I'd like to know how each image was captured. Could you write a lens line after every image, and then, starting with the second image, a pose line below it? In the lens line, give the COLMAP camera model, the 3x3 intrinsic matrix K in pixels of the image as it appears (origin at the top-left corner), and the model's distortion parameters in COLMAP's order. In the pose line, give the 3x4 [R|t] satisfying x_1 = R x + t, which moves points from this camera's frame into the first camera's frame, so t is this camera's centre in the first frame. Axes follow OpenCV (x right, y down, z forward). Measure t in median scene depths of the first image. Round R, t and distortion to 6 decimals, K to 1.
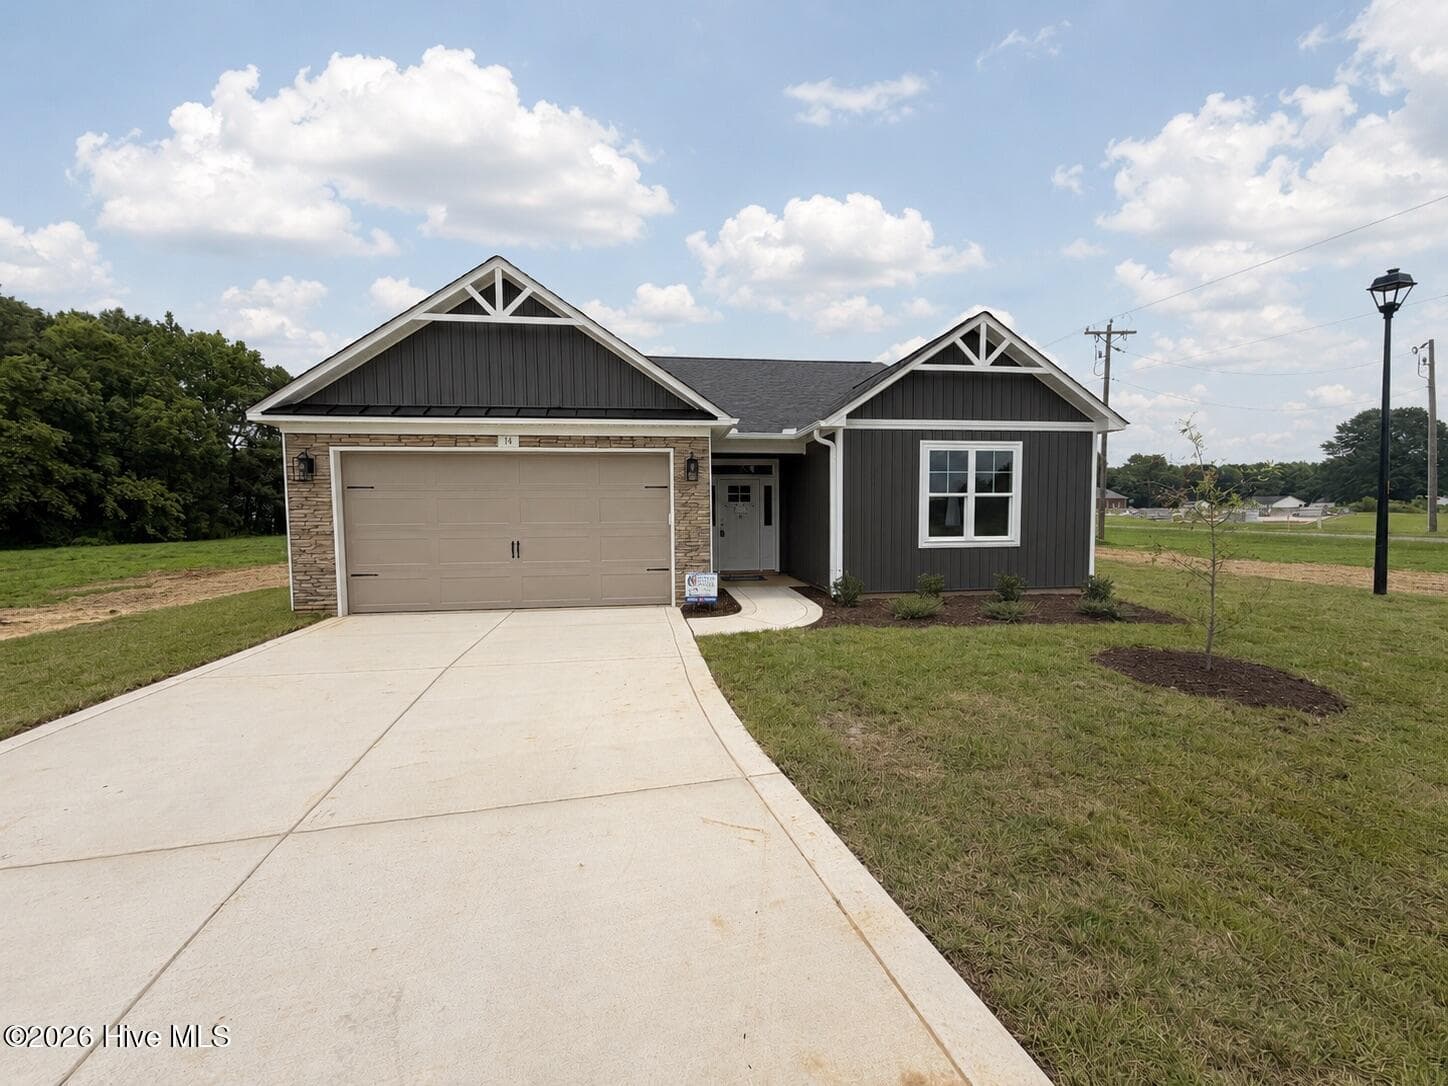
lens RADIAL K [[580.2, 0, 724.0], [0, 580.2, 543.0], [0, 0, 1]] dist [-0.000220, 0.000069]
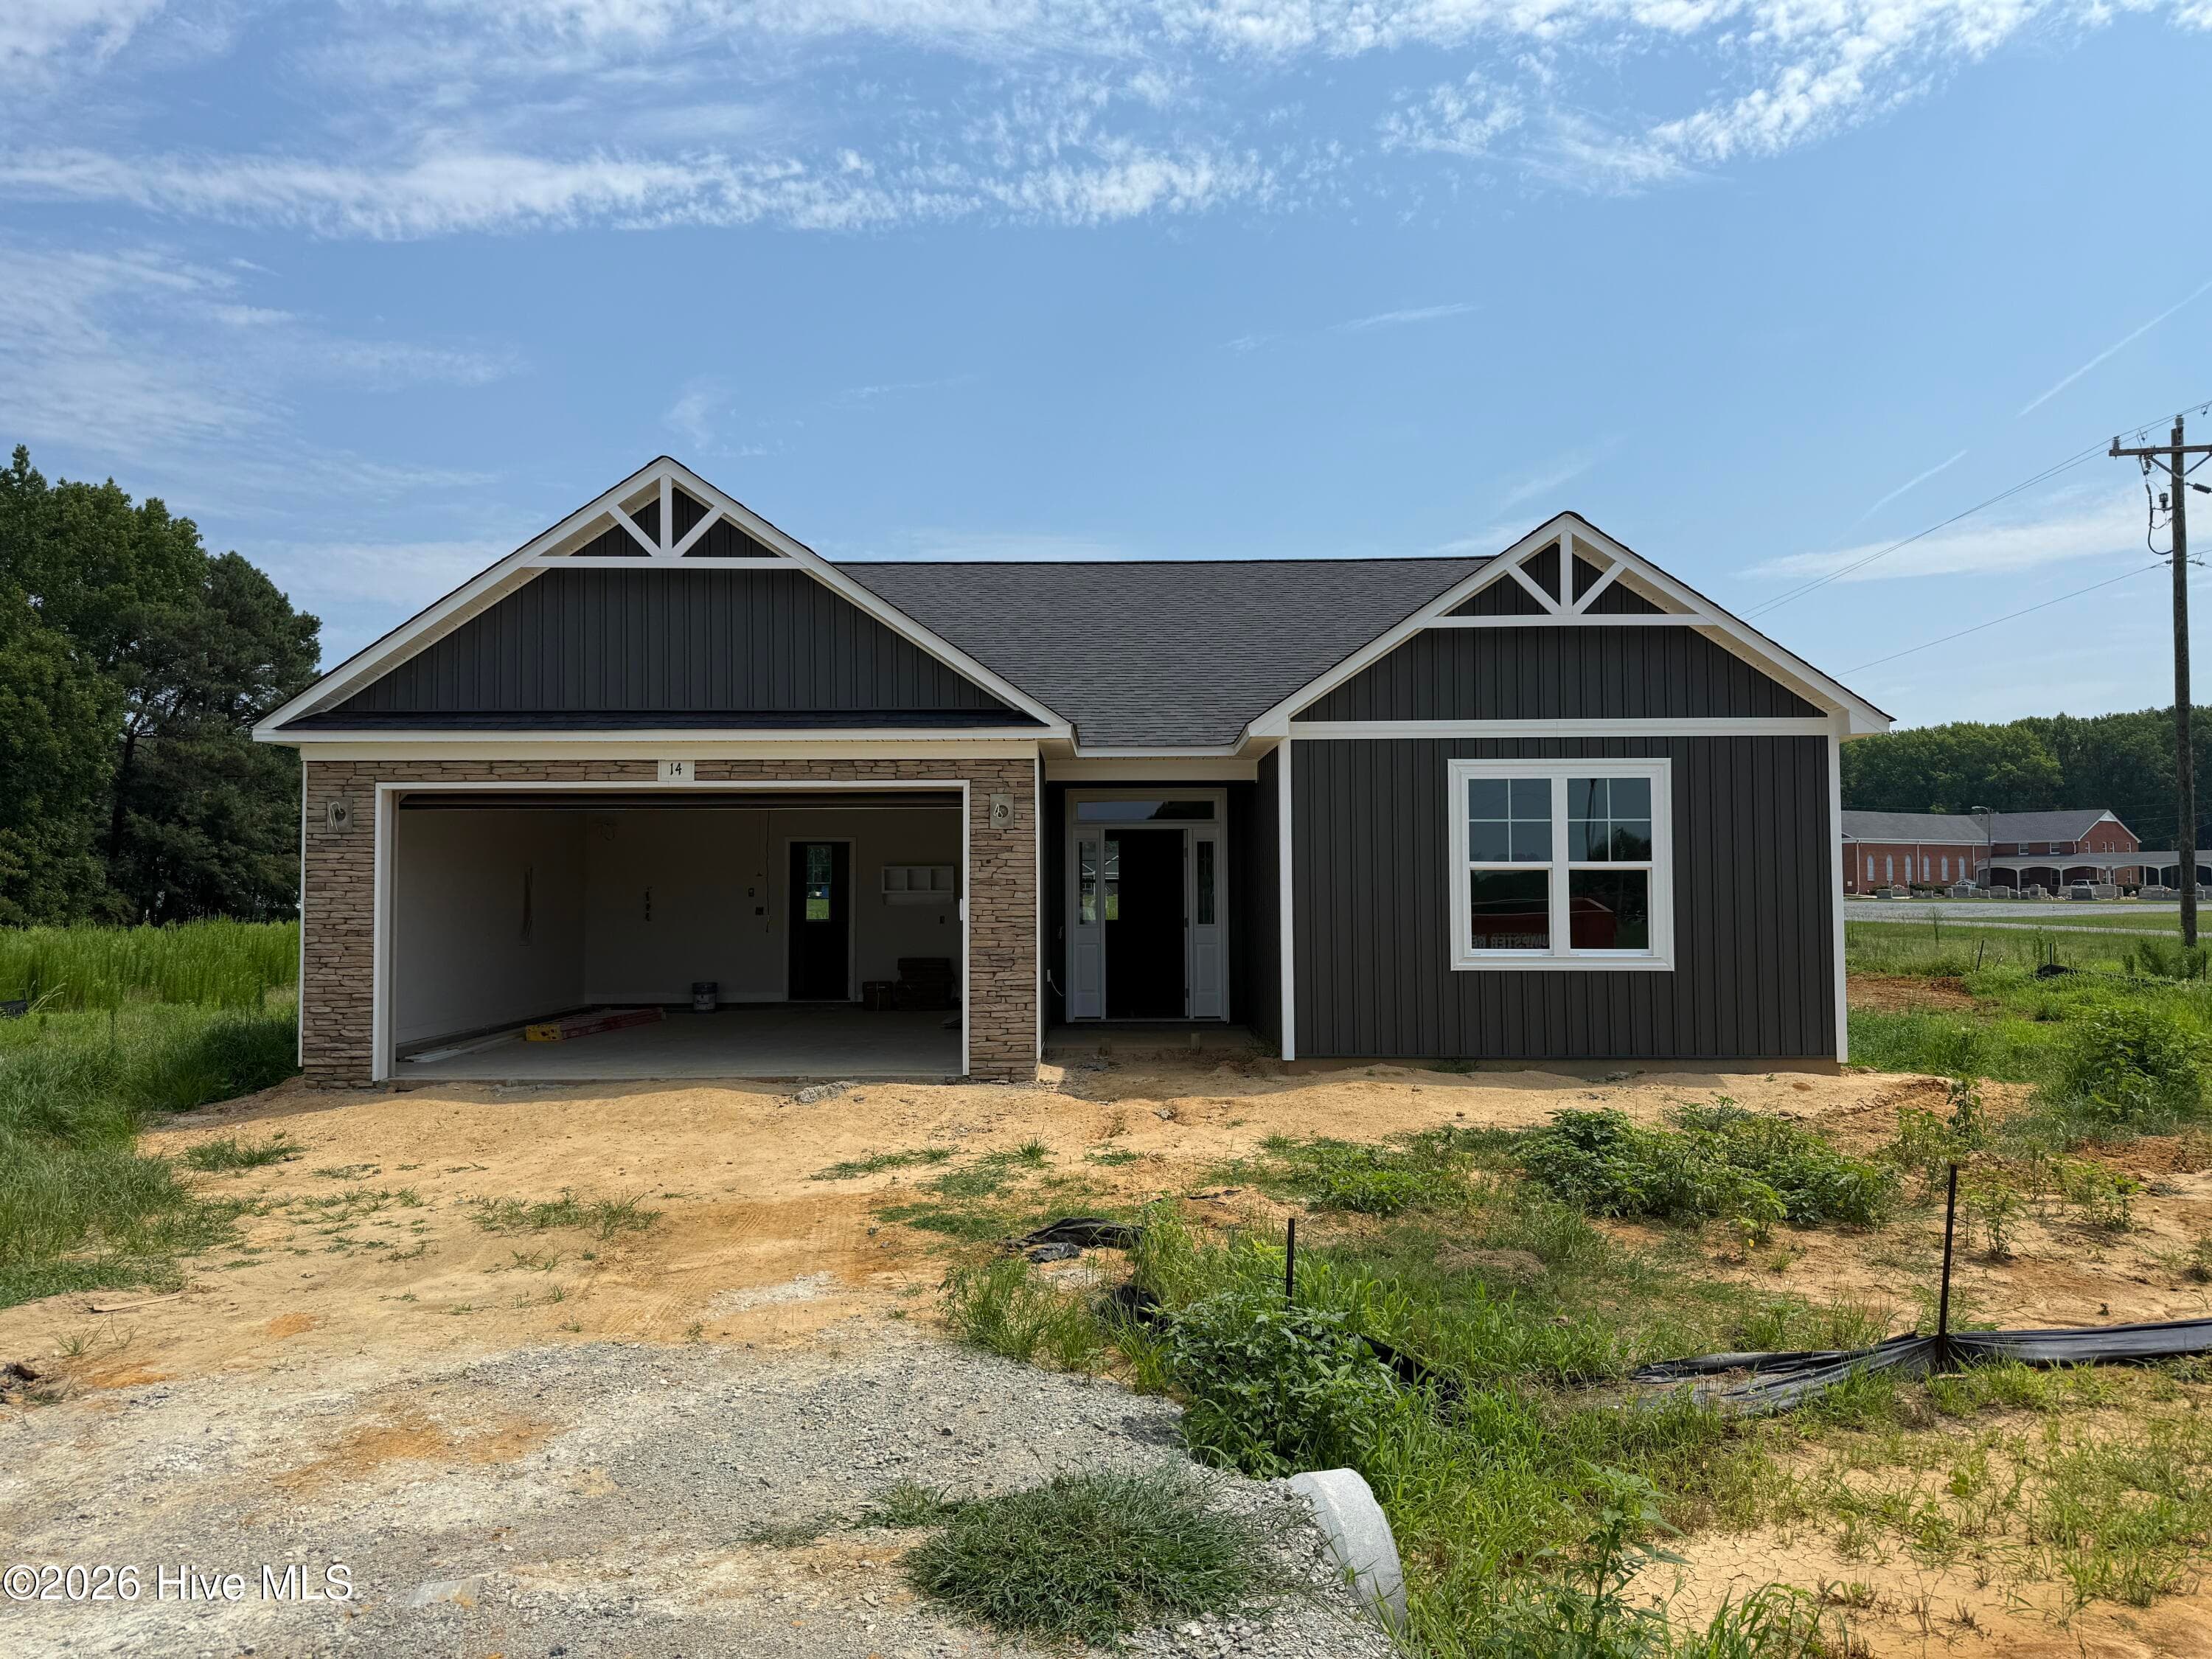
lens RADIAL K [[1564.5, 0, 1092.7], [0, 1564.5, 830.1], [0, 0, 1]] dist [0.133199, -0.215990]
pose [[0.989680, -0.001246, -0.143292, 0.223823], [-0.012145, 0.995635, -0.092542, 0.017221], [0.142782, 0.093327, 0.985344, -0.402699]]
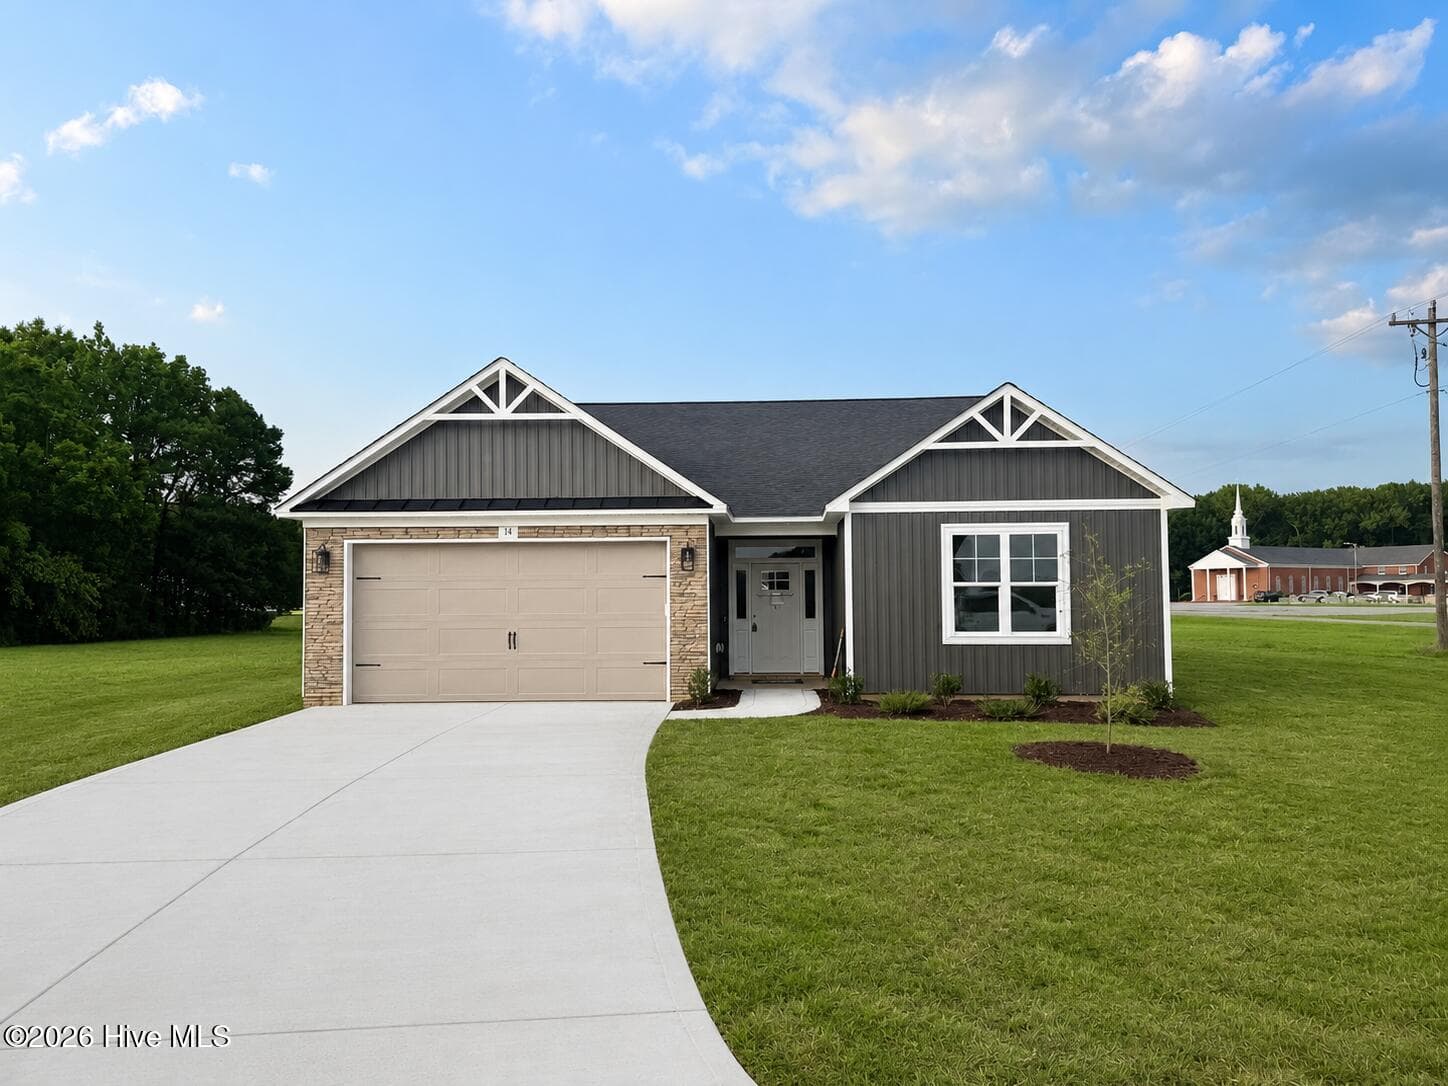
lens RADIAL K [[1017.0, 0, 724.7], [0, 1017.0, 553.8], [0, 0, 1]] dist [0.128288, -0.167084]
pose [[0.982573, -0.005685, -0.185792, 0.298918], [-0.012684, 0.995152, -0.097528, 0.028603], [0.185445, 0.098185, 0.977737, -0.604219]]
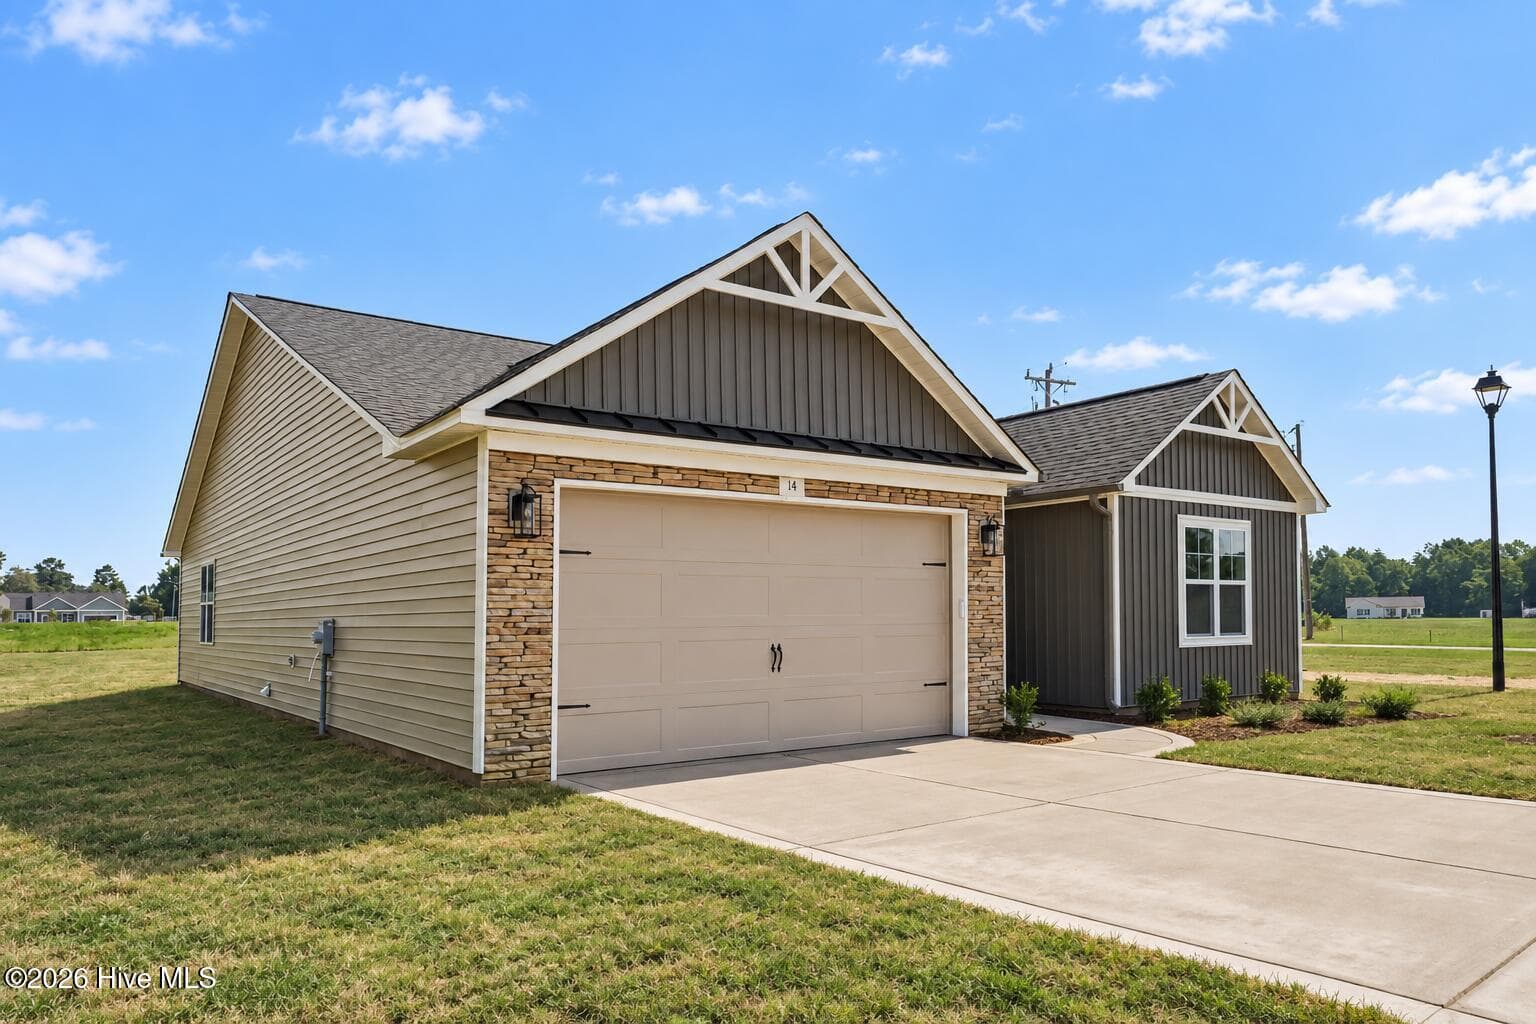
lens RADIAL K [[1068.5, 0, 760.1], [0, 1068.5, 592.7], [0, 0, 1]] dist [0.004492, 0.004183]
pose [[0.873731, 0.010581, 0.486294, -0.881933], [0.033466, 0.996087, -0.081801, 0.033626], [-0.485256, 0.087746, 0.869958, -0.002401]]
